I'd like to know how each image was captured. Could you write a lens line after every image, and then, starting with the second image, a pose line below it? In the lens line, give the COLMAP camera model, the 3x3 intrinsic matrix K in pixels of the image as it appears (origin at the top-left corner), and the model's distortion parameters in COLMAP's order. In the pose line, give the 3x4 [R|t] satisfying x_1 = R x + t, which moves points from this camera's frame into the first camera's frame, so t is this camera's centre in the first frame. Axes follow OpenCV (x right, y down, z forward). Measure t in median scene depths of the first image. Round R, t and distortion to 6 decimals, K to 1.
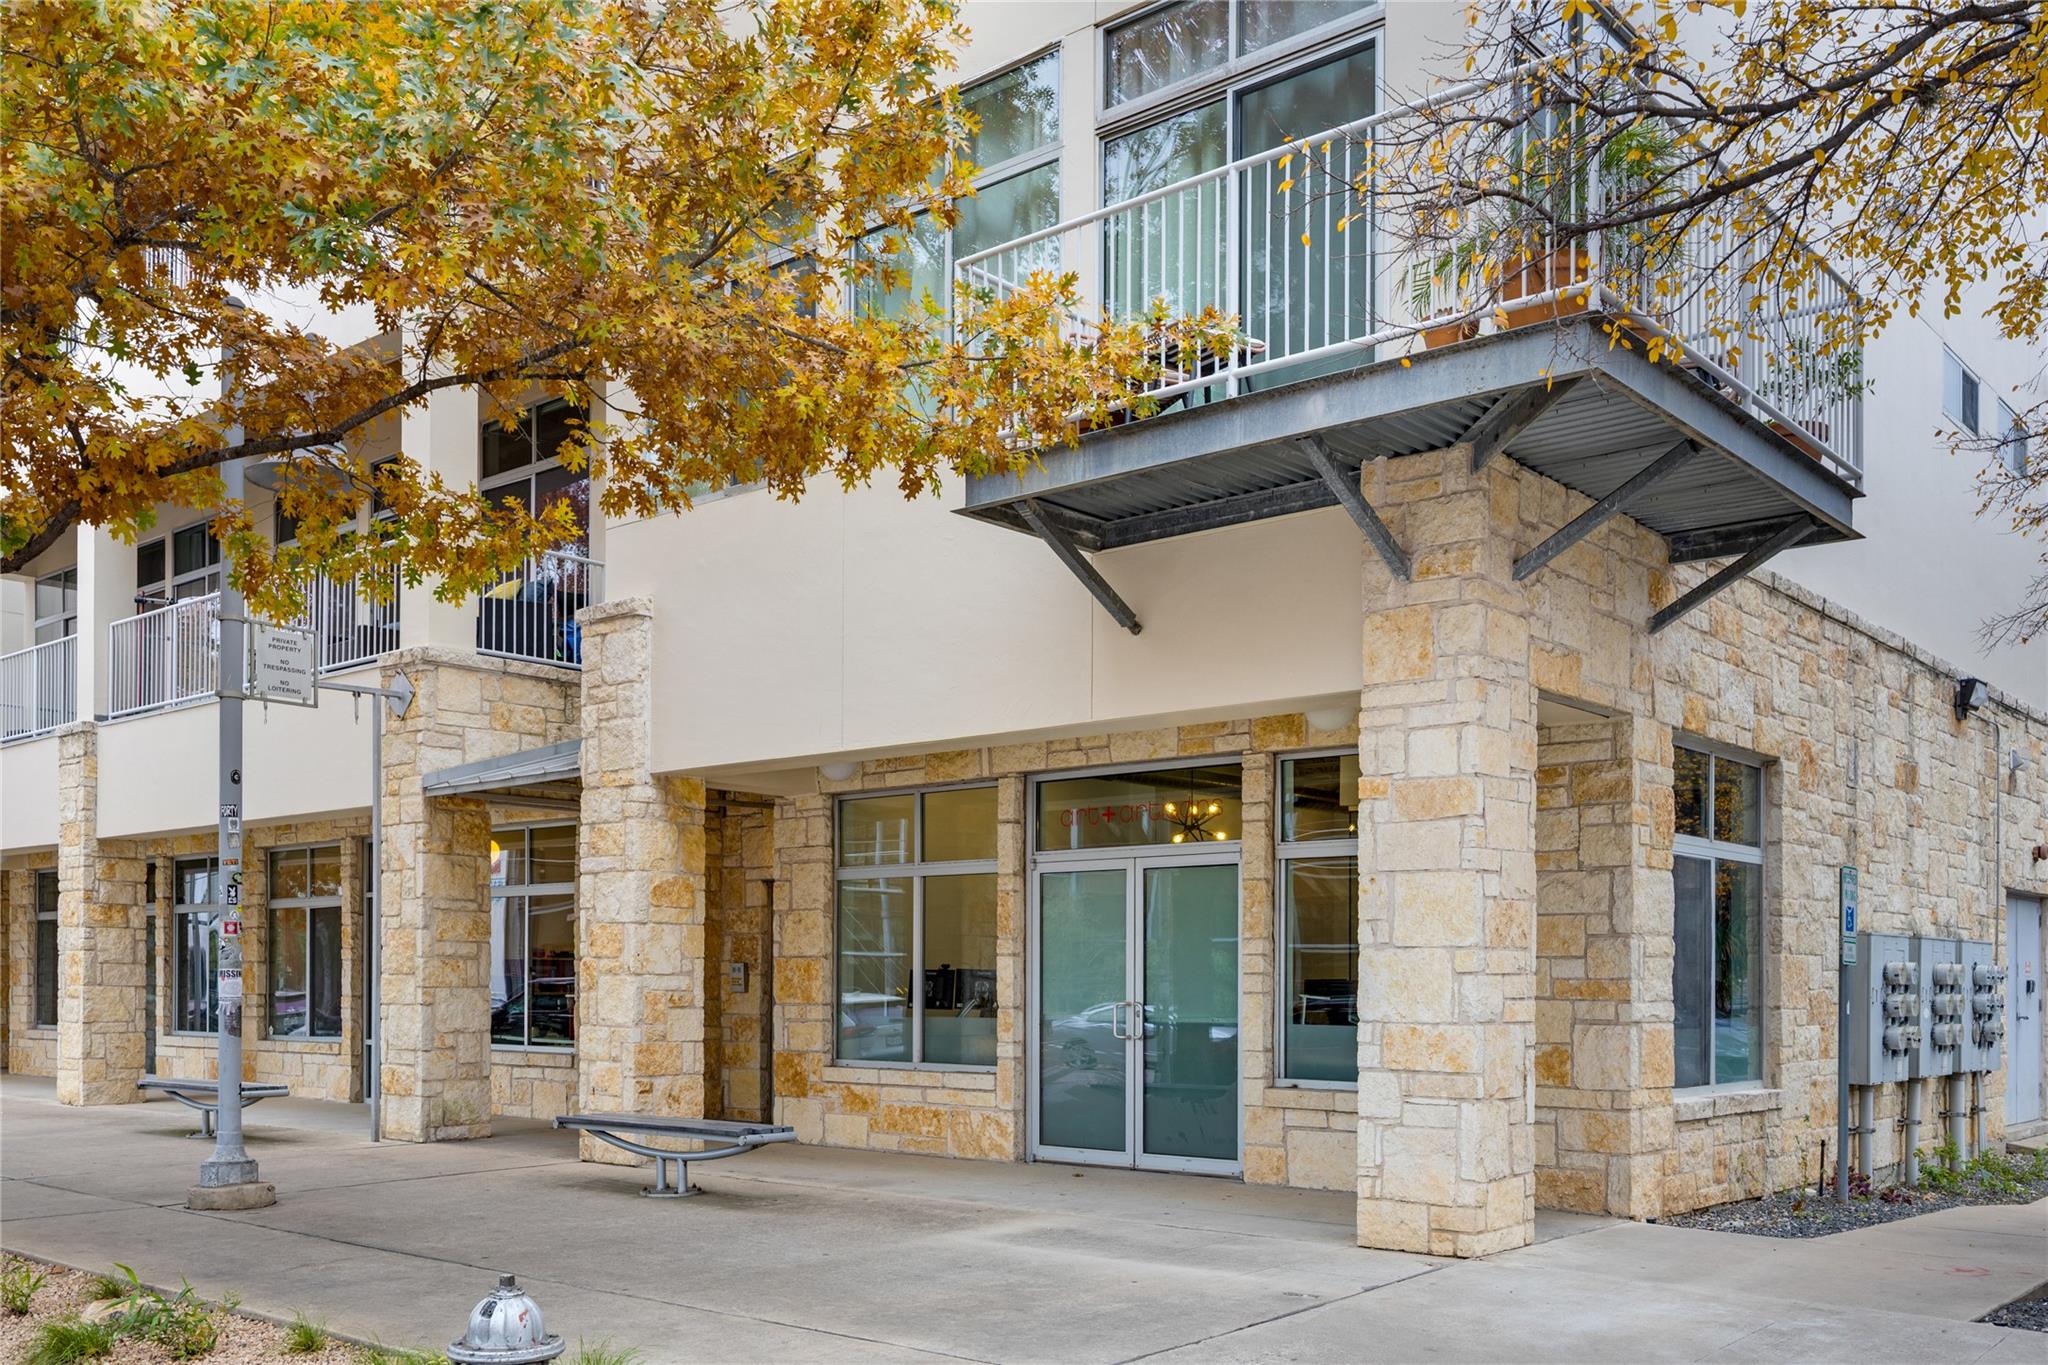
lens RADIAL K [[1807.4, 0, 1024.0], [0, 1807.4, 682.5], [0, 0, 1]] dist [-0.009252, -0.000244]
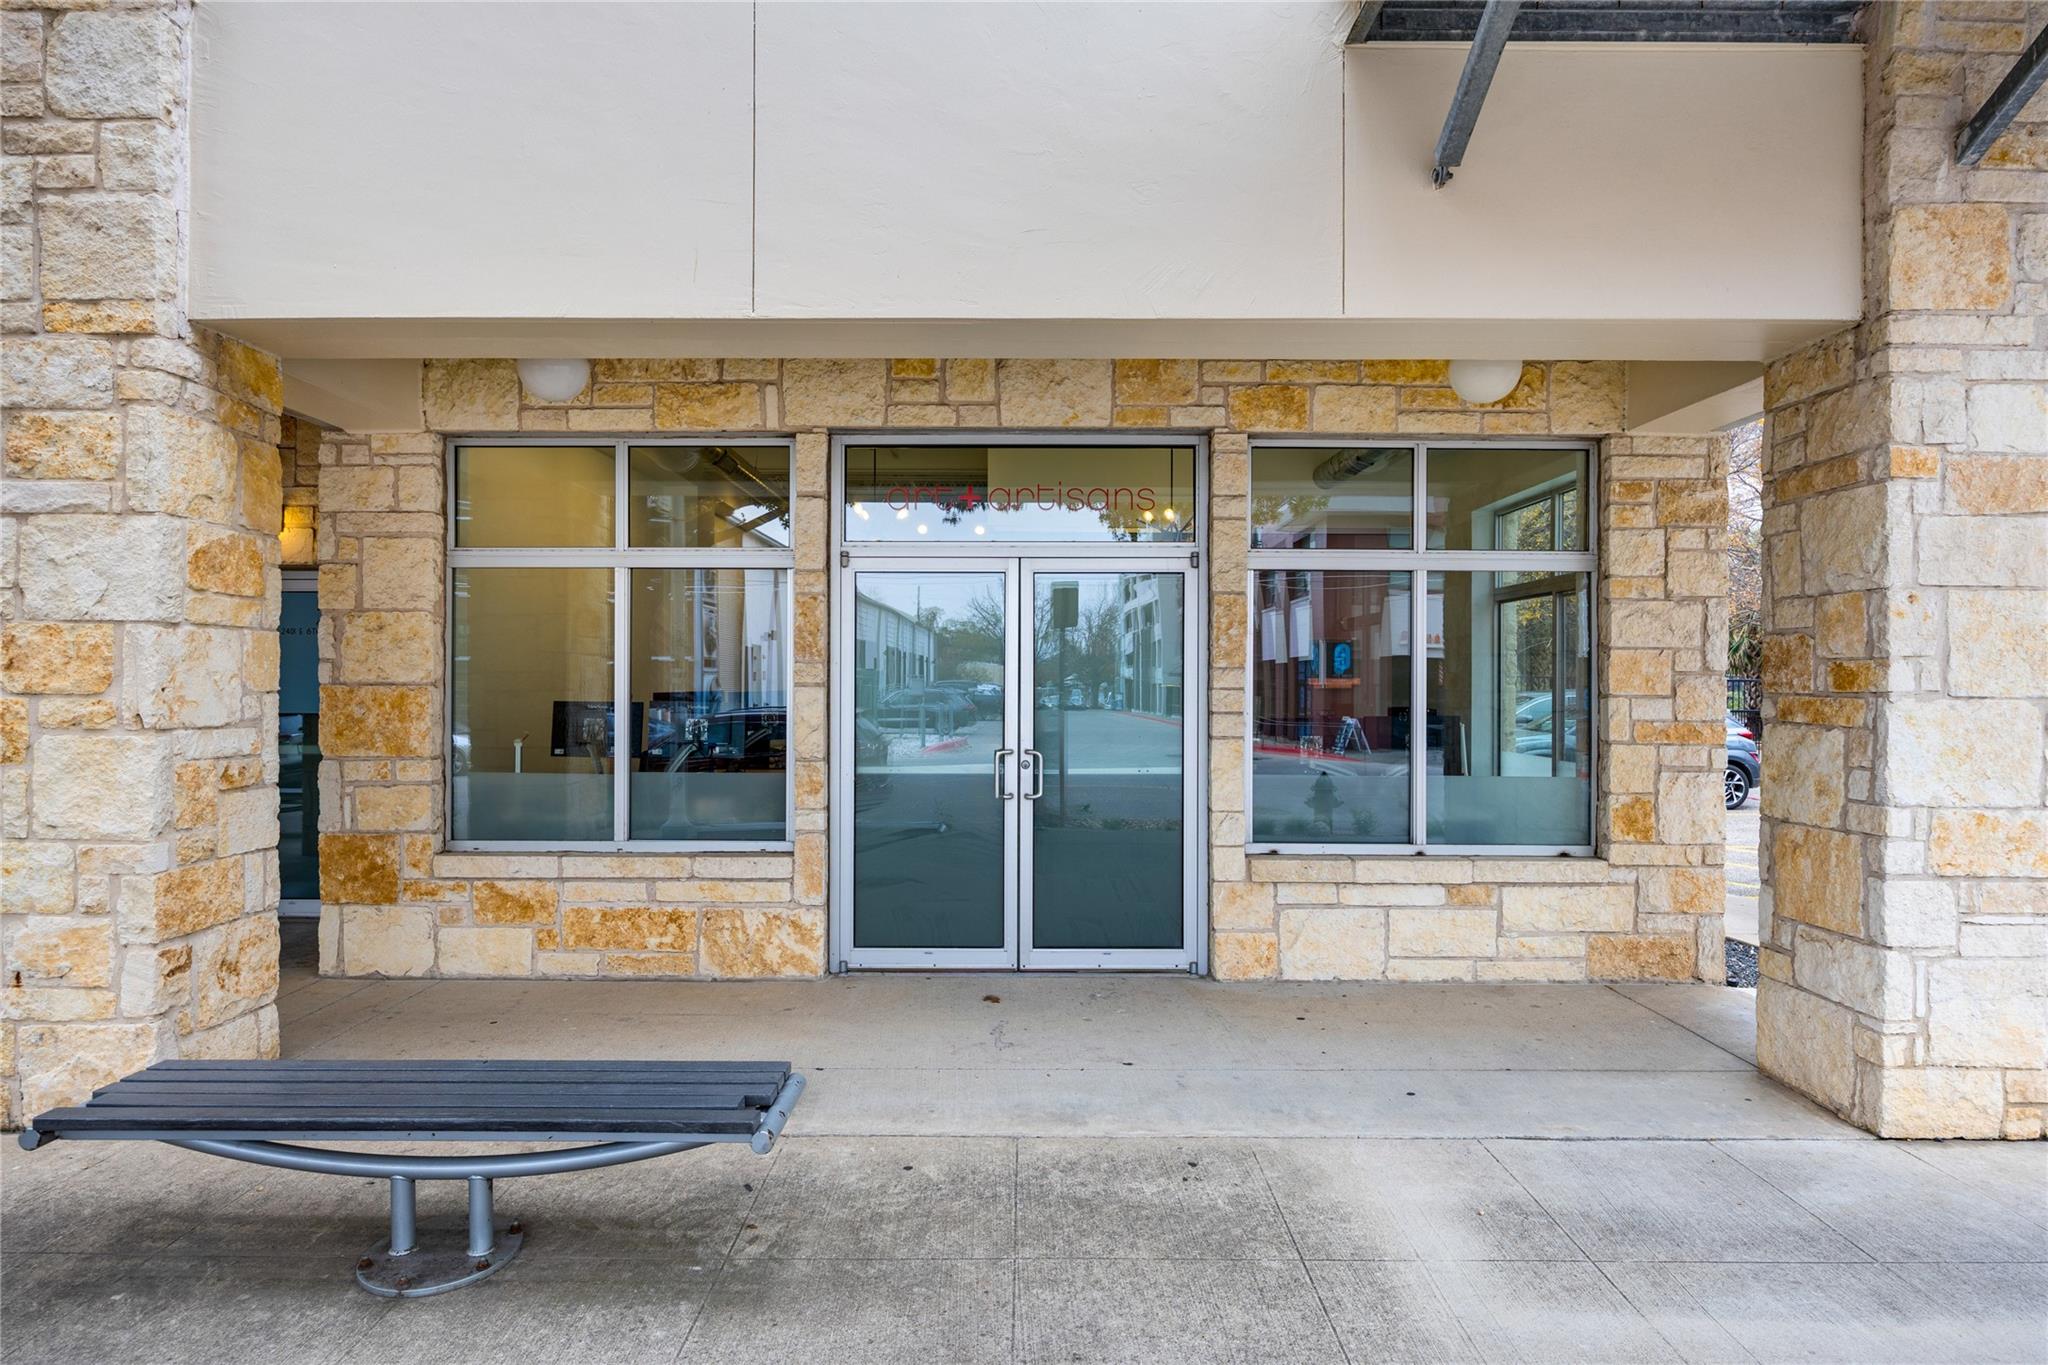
lens RADIAL K [[1119.9, 0, 1026.0], [0, 1119.9, 607.6], [0, 0, 1]] dist [-0.006070, -0.000744]
pose [[0.762039, 0.040464, 0.646266, -0.239715], [-0.106826, 0.992226, 0.063837, 0.089116], [-0.638659, -0.117685, 0.760437, 0.655391]]
